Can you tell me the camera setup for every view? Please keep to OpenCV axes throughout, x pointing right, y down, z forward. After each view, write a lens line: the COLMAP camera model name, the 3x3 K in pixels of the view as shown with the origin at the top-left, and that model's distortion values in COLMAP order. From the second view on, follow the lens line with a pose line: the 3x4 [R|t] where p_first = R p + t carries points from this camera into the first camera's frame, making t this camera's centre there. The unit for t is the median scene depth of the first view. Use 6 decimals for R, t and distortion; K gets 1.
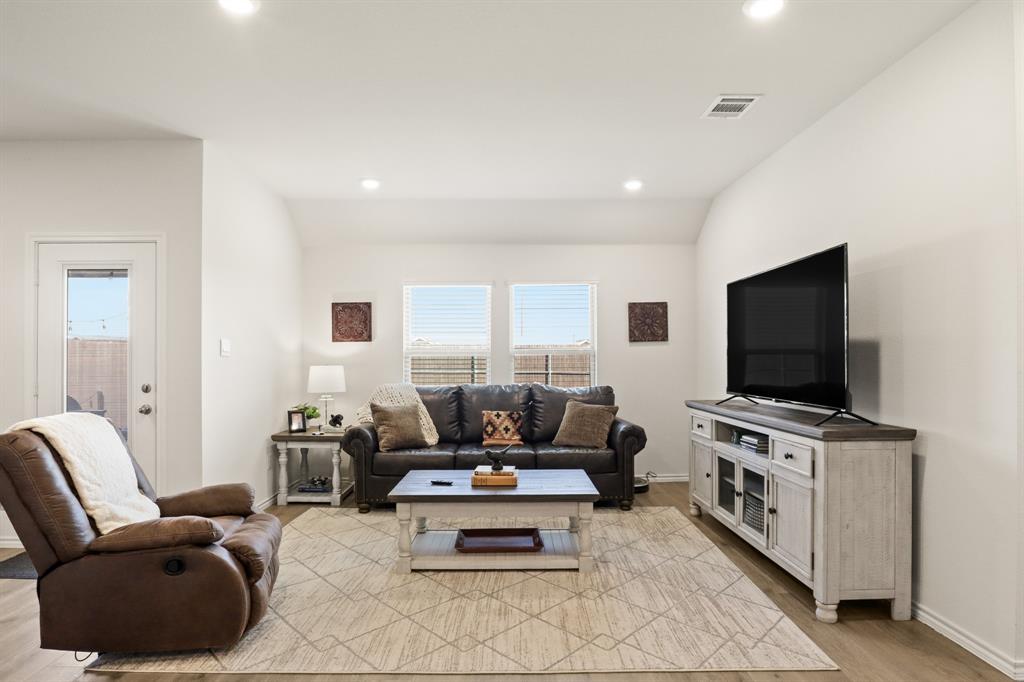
lens RADIAL K [[532.6, 0, 500.1], [0, 532.6, 368.8], [0, 0, 1]] dist [-0.045157, 0.013664]
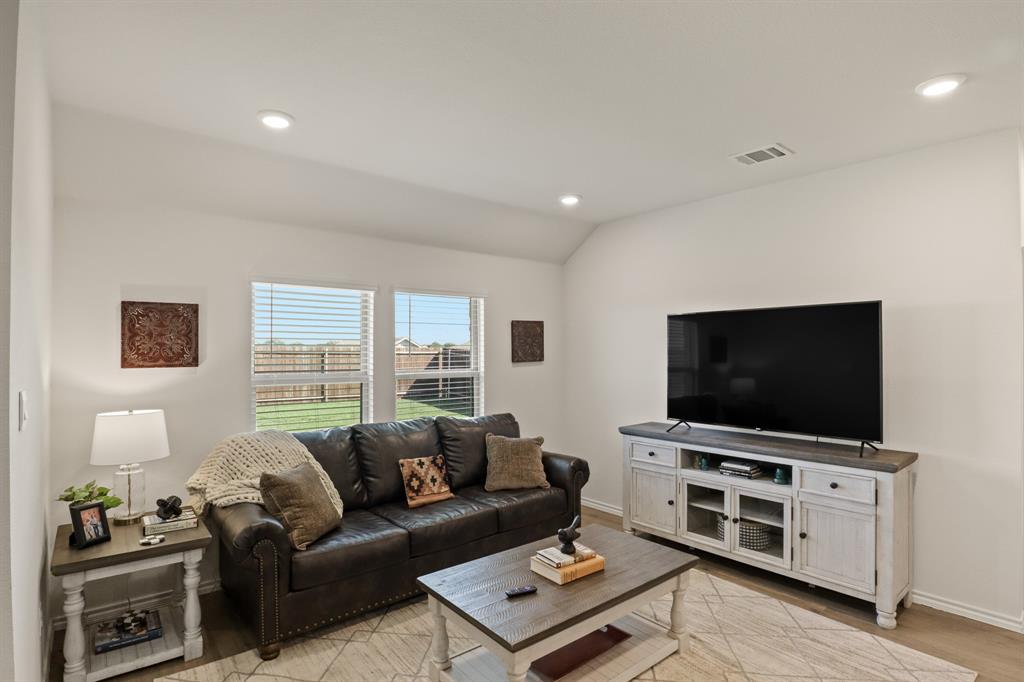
lens RADIAL K [[522.4, 0, 504.6], [0, 522.4, 348.7], [0, 0, 1]] dist [-0.040797, 0.010261]
pose [[0.777324, 0.004490, 0.629085, -0.388035], [0.012008, 0.999686, -0.021973, -0.061459], [-0.628986, 0.024634, 0.777026, 0.336651]]
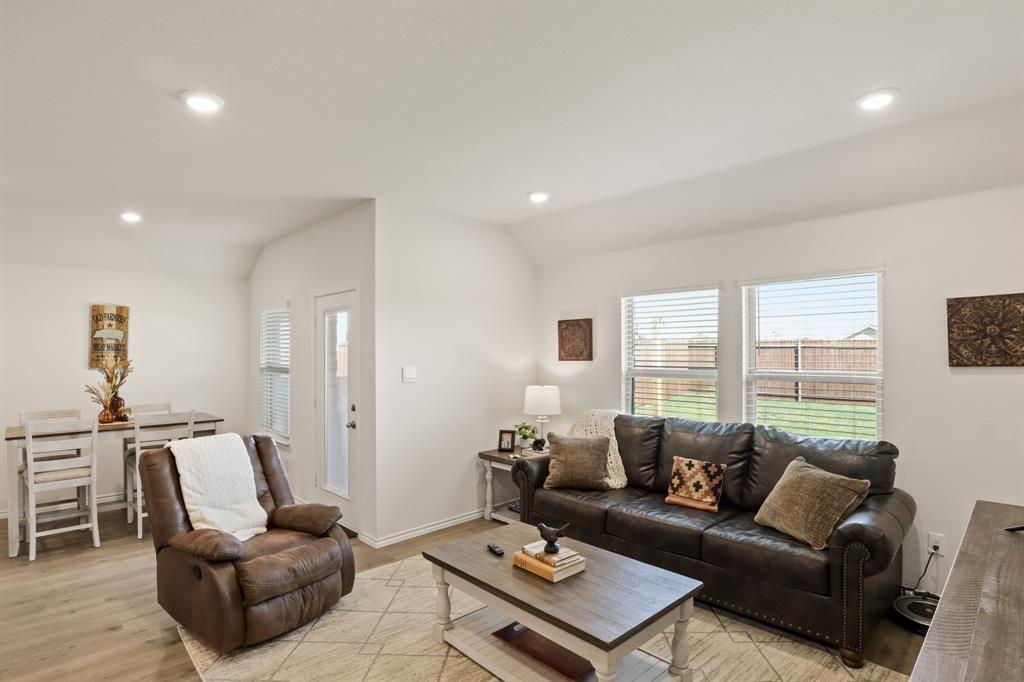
lens RADIAL K [[522.4, 0, 509.3], [0, 522.4, 349.5], [0, 0, 1]] dist [-0.040797, 0.010261]
pose [[0.690656, -0.003515, -0.723175, 0.354629], [-0.007193, 0.999905, -0.011730, -0.066603], [0.723148, 0.013303, 0.690565, 0.308266]]
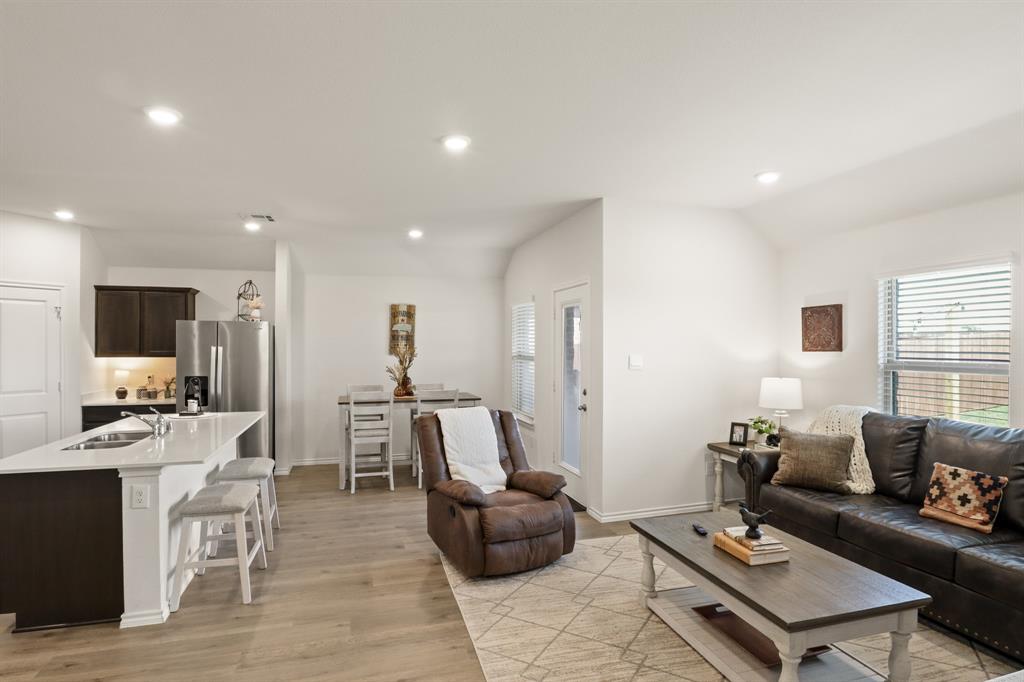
lens RADIAL K [[532.6, 0, 511.6], [0, 532.6, 346.9], [0, 0, 1]] dist [-0.045157, 0.013664]
pose [[0.287089, 0.004666, -0.957893, 0.440383], [-0.014923, 0.999889, 0.000398, -0.057656], [0.957788, 0.014180, 0.287126, 0.315230]]
